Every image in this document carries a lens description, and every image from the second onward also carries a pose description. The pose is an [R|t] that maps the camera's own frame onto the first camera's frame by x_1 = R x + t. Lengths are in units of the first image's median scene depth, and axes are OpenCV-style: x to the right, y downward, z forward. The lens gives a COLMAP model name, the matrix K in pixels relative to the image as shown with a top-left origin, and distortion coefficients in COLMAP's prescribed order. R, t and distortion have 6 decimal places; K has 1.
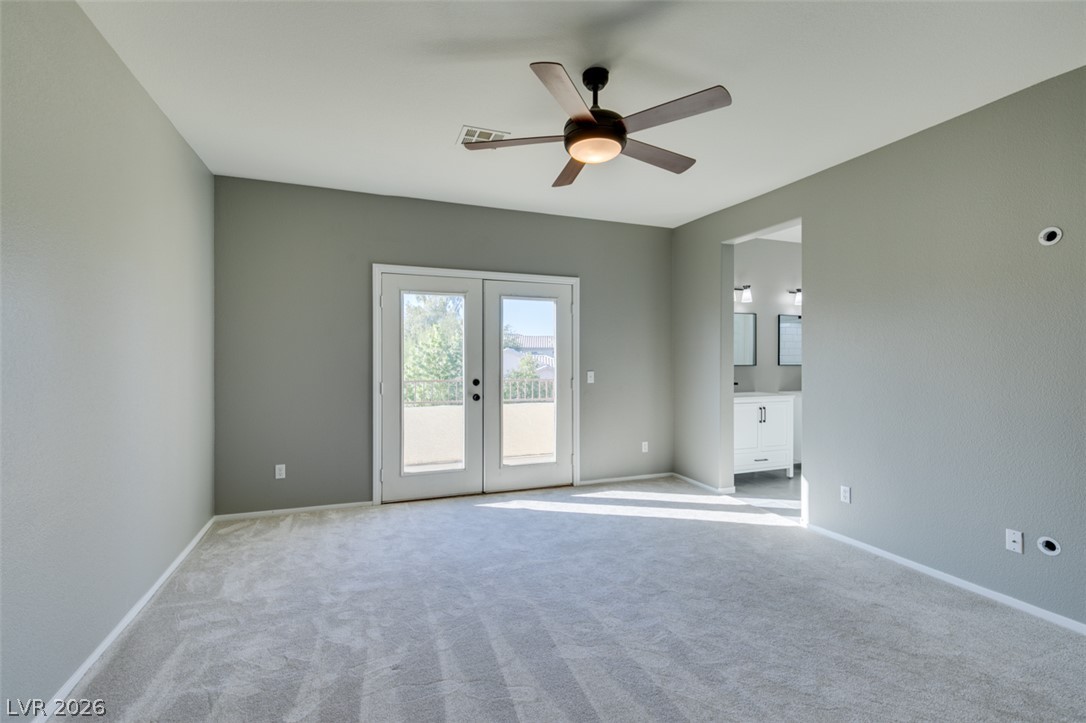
lens RADIAL K [[491.2, 0, 543.3], [0, 491.2, 366.1], [0, 0, 1]] dist [0.006879, -0.002205]
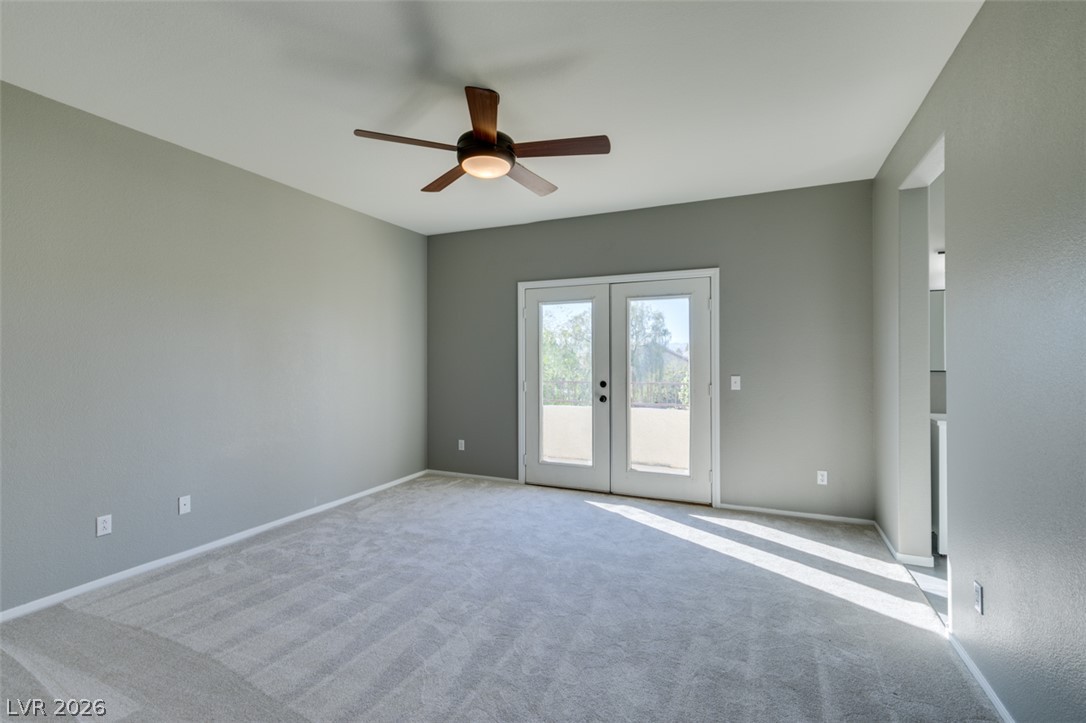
lens RADIAL K [[491.2, 0, 540.5], [0, 491.2, 367.1], [0, 0, 1]] dist [0.006879, -0.002205]
pose [[0.699214, 0.004612, -0.714898, 0.506109], [-0.011699, 0.999919, -0.004991, 0.003819], [0.714817, 0.011853, 0.699211, 0.181356]]
